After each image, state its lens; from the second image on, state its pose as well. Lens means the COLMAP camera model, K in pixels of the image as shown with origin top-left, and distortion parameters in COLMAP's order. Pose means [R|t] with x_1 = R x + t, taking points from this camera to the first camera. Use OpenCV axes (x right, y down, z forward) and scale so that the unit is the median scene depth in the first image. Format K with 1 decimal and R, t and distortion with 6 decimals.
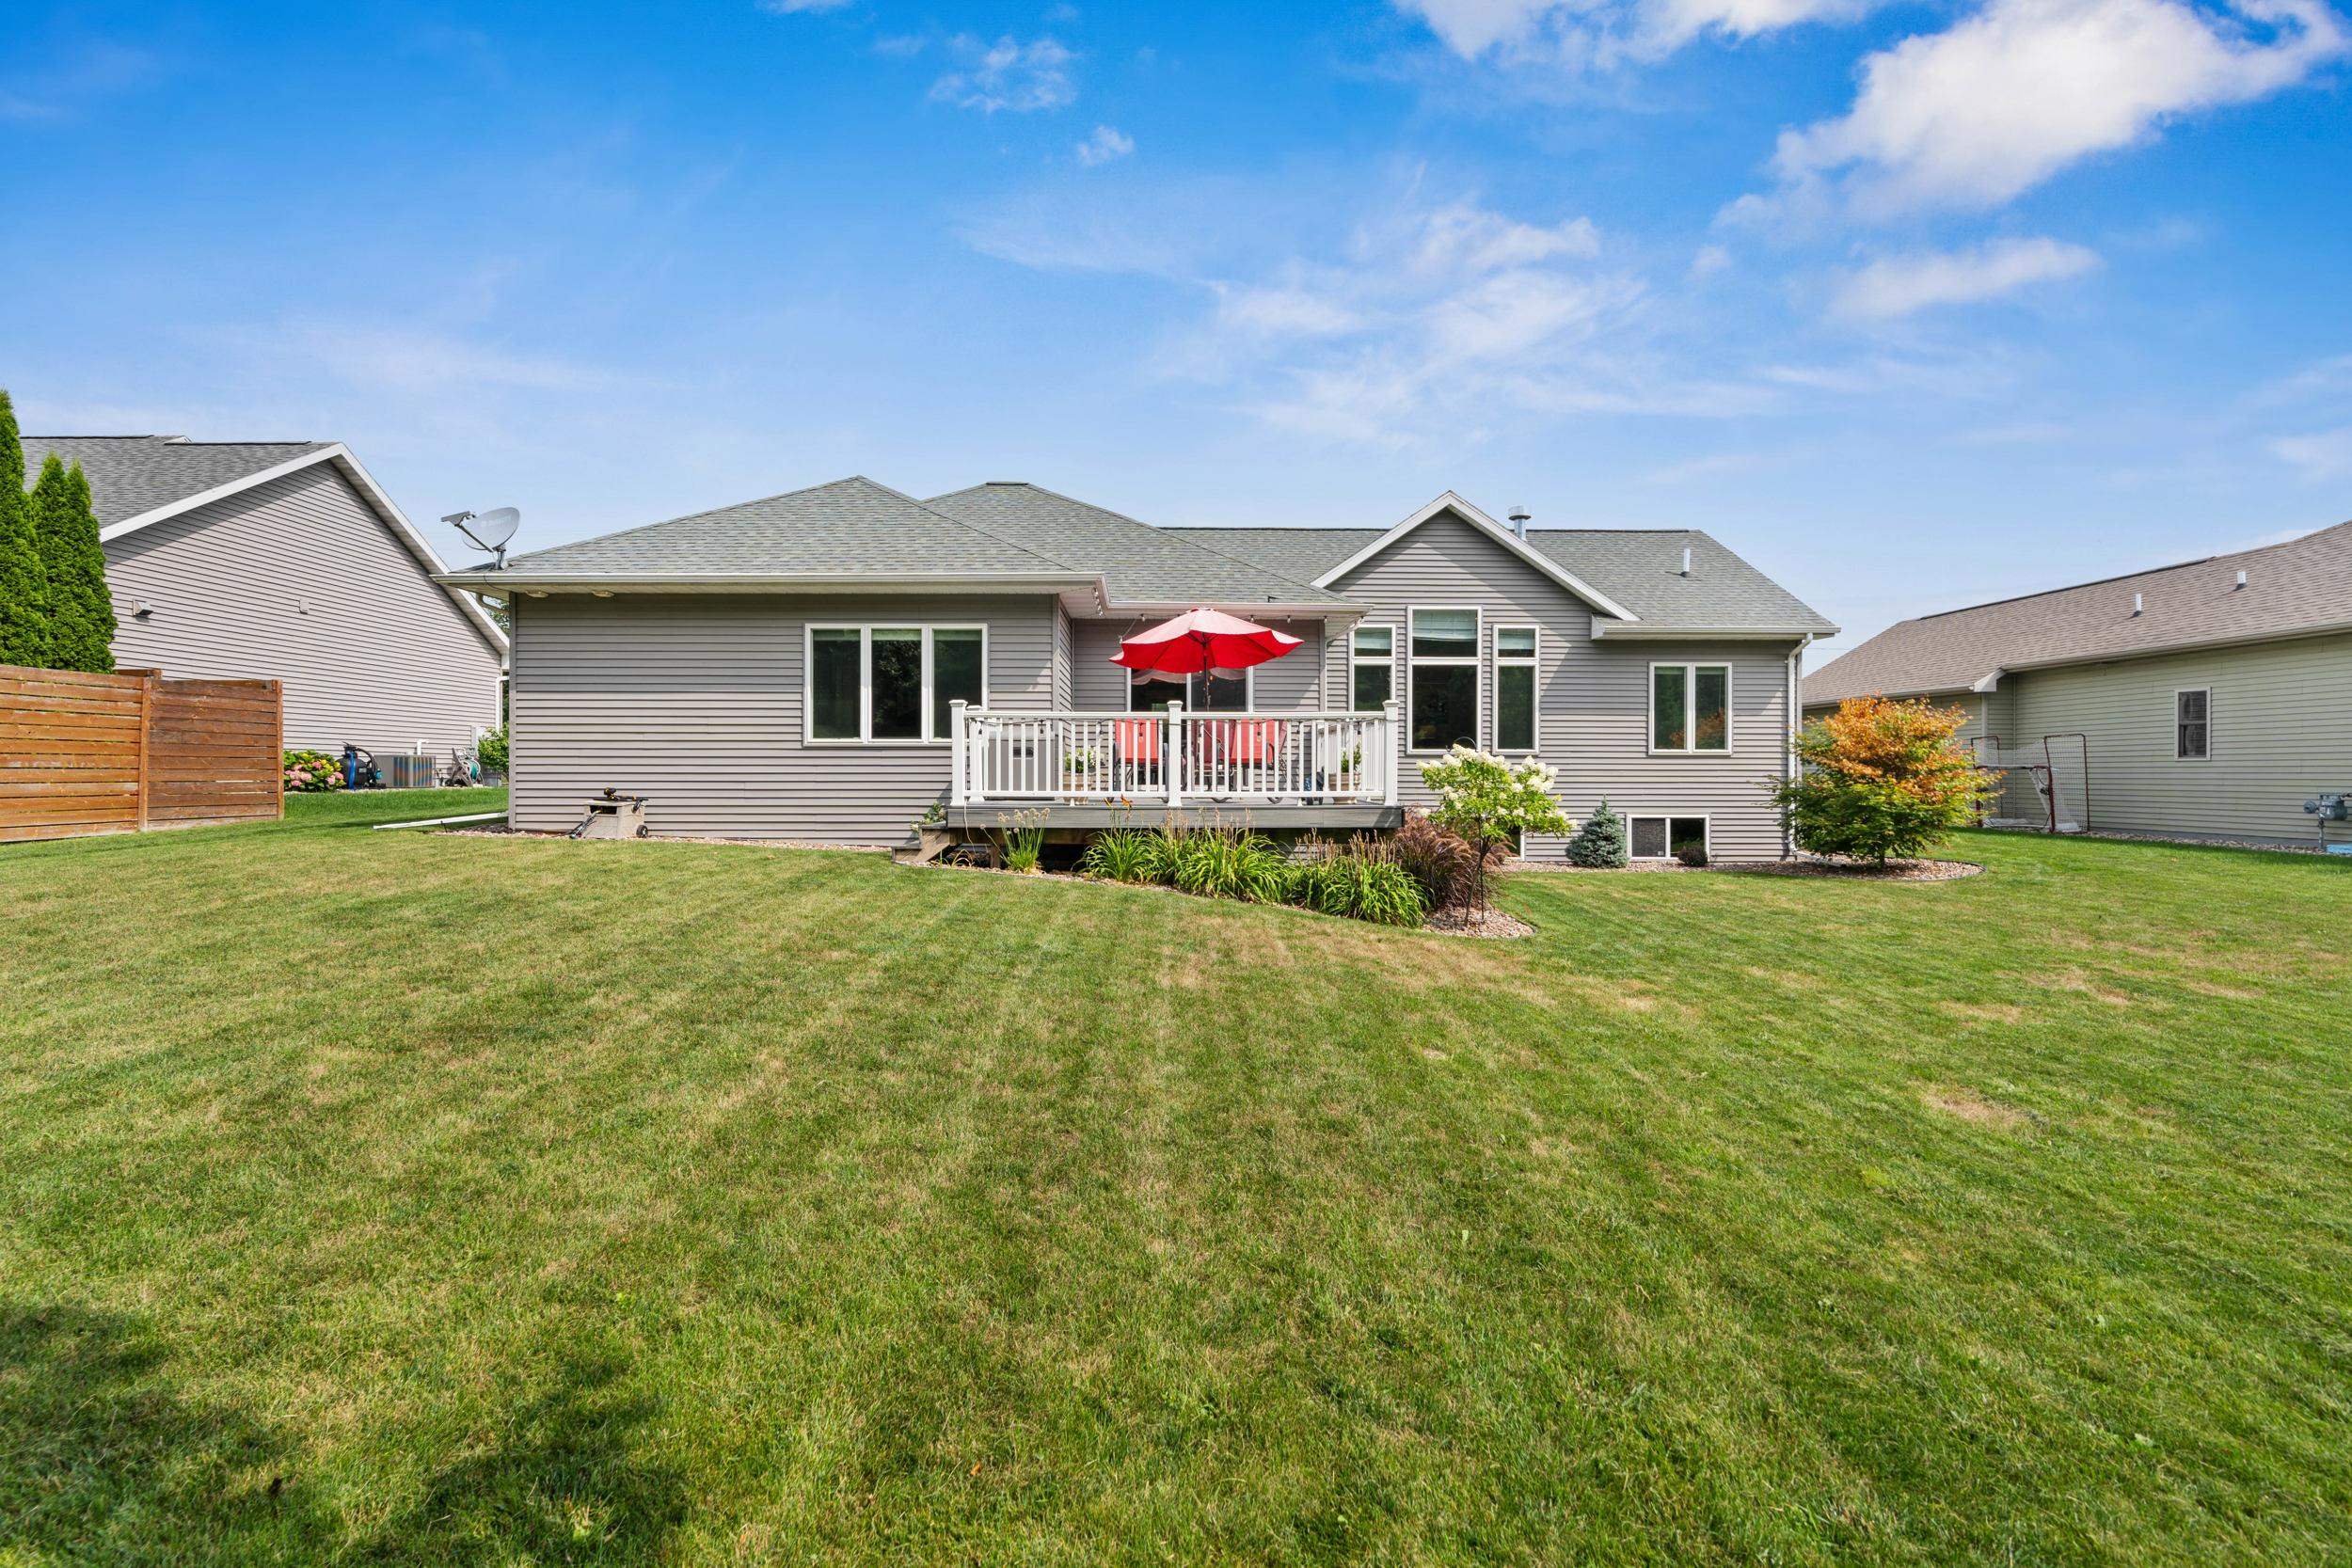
lens RADIAL K [[1062.0, 0, 1189.1], [0, 1062.0, 846.5], [0, 0, 1]] dist [-0.008961, 0.003792]
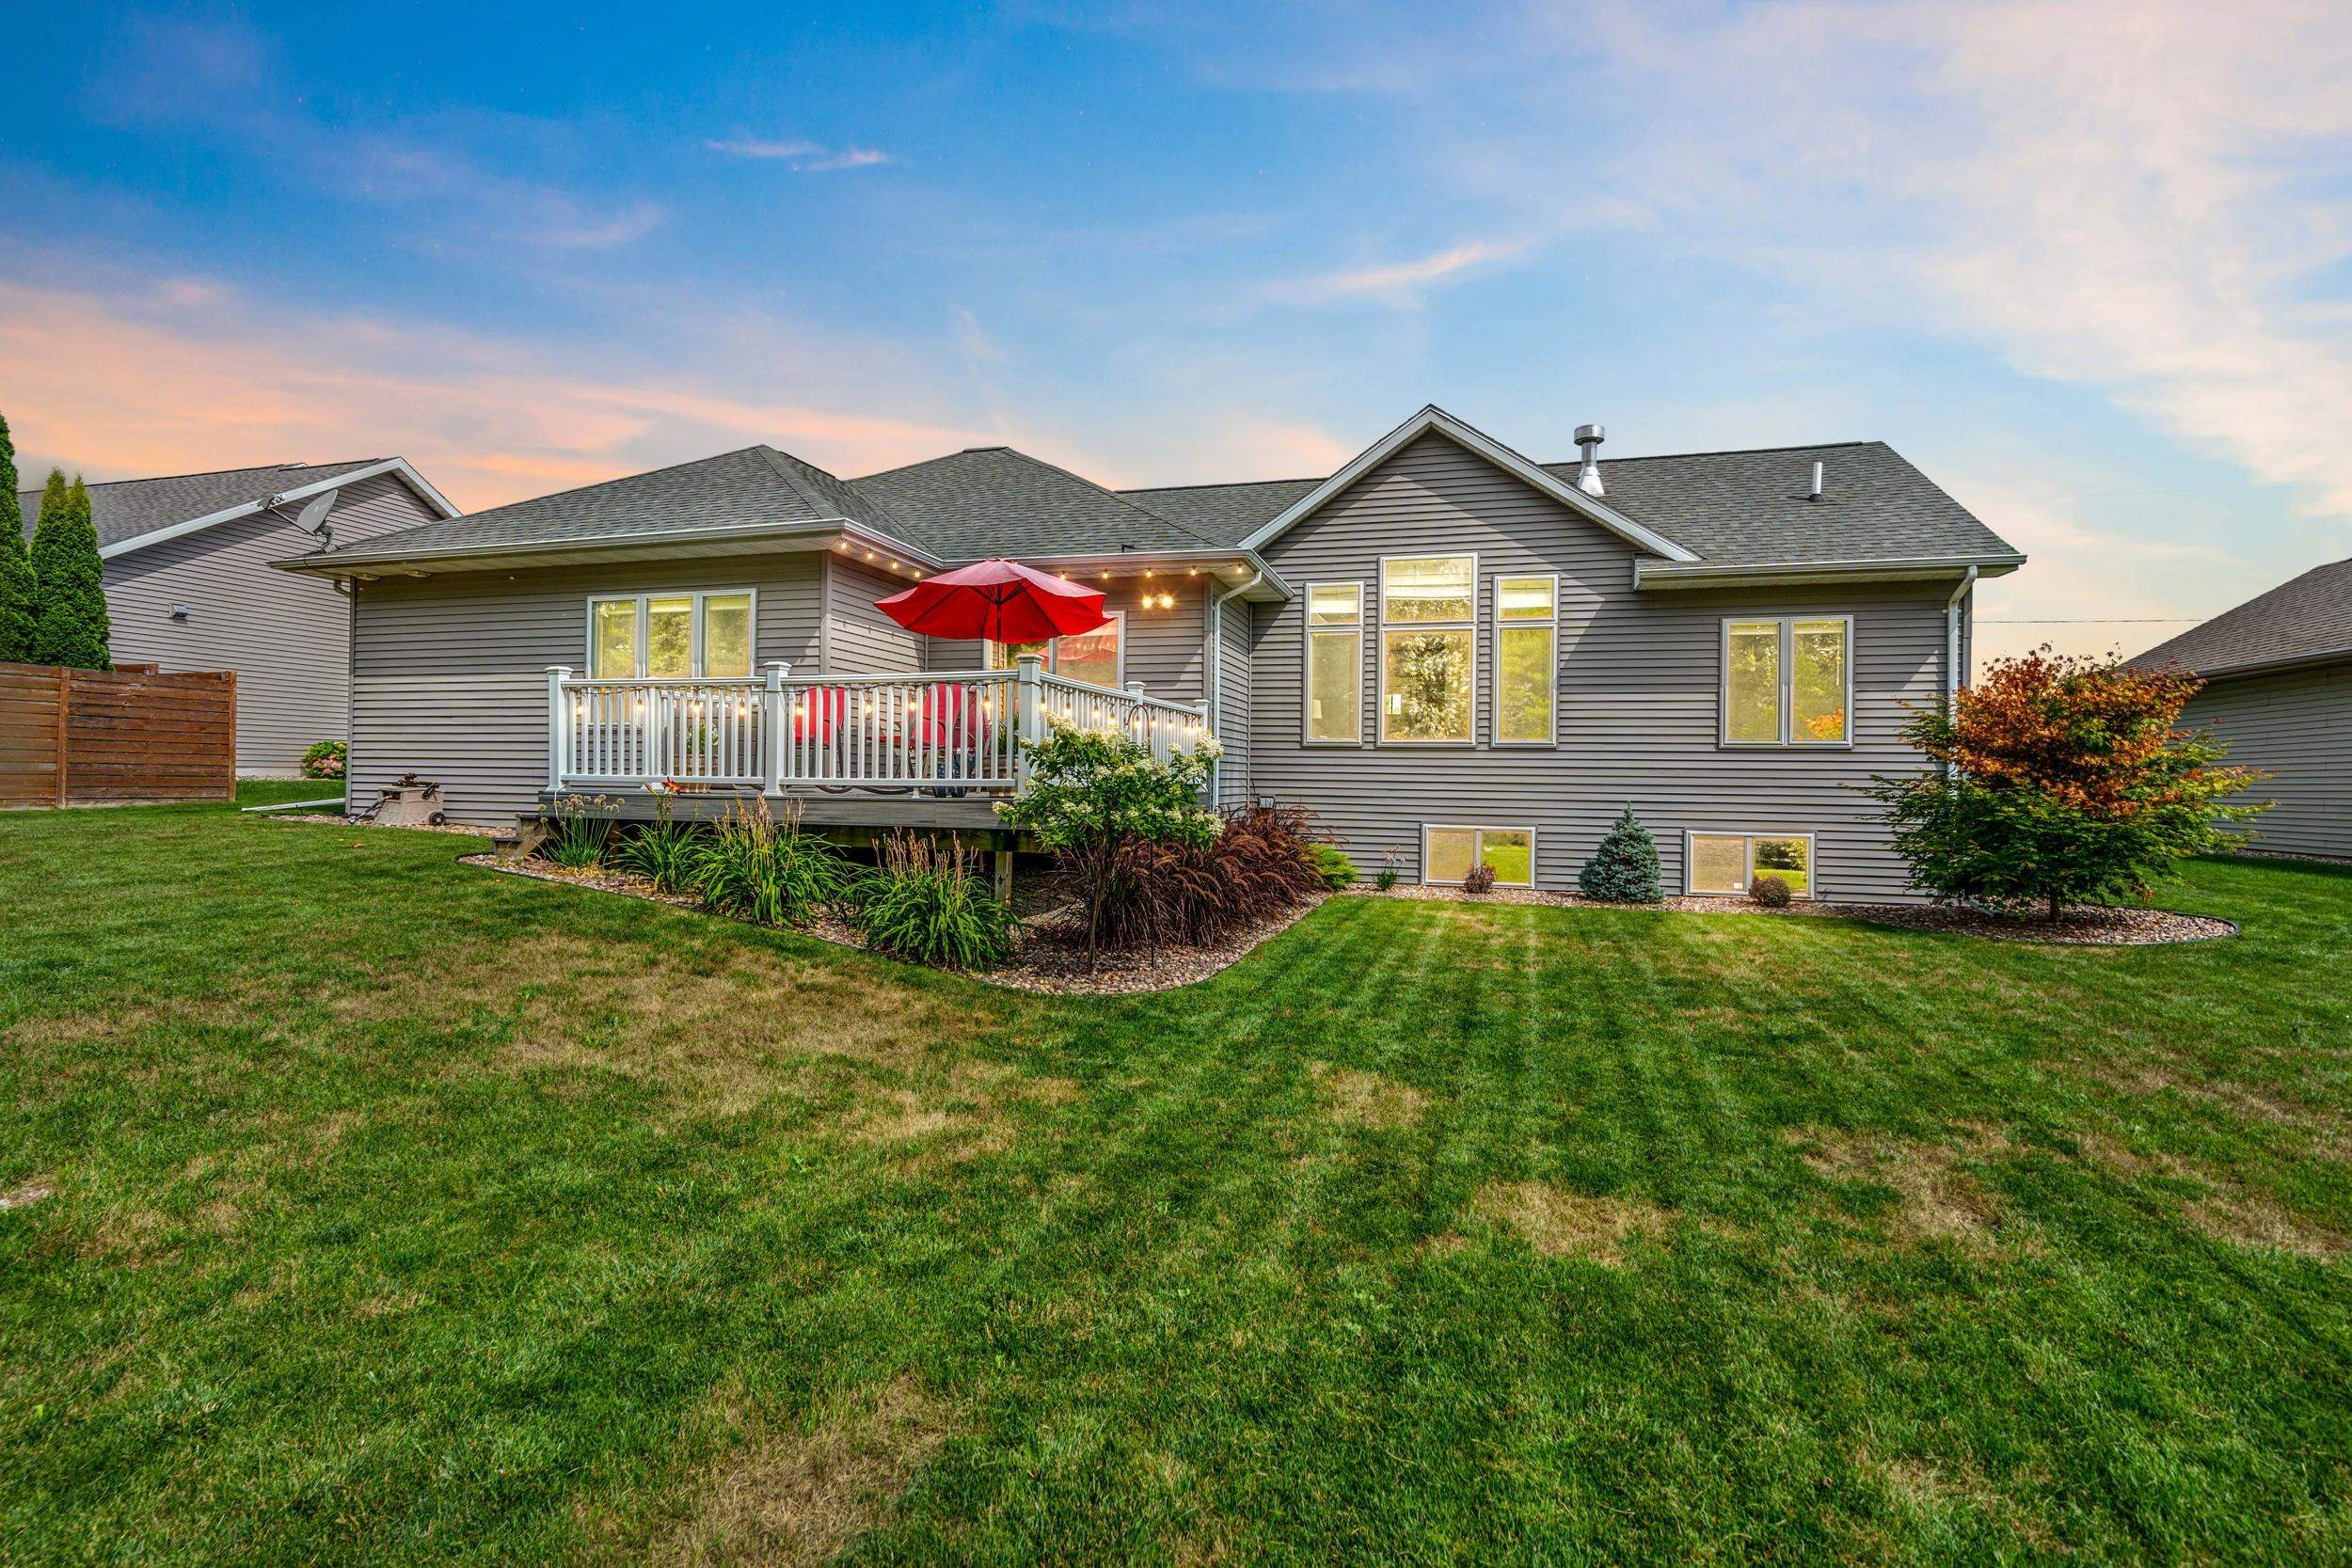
lens RADIAL K [[1062.0, 0, 1229.1], [0, 1062.0, 851.2], [0, 0, 1]] dist [-0.008961, 0.003792]
pose [[0.954281, 0.029737, -0.297427, 0.427353], [-0.032367, 0.999468, -0.003921, -0.003910], [0.297153, 0.013369, 0.954736, 0.279488]]
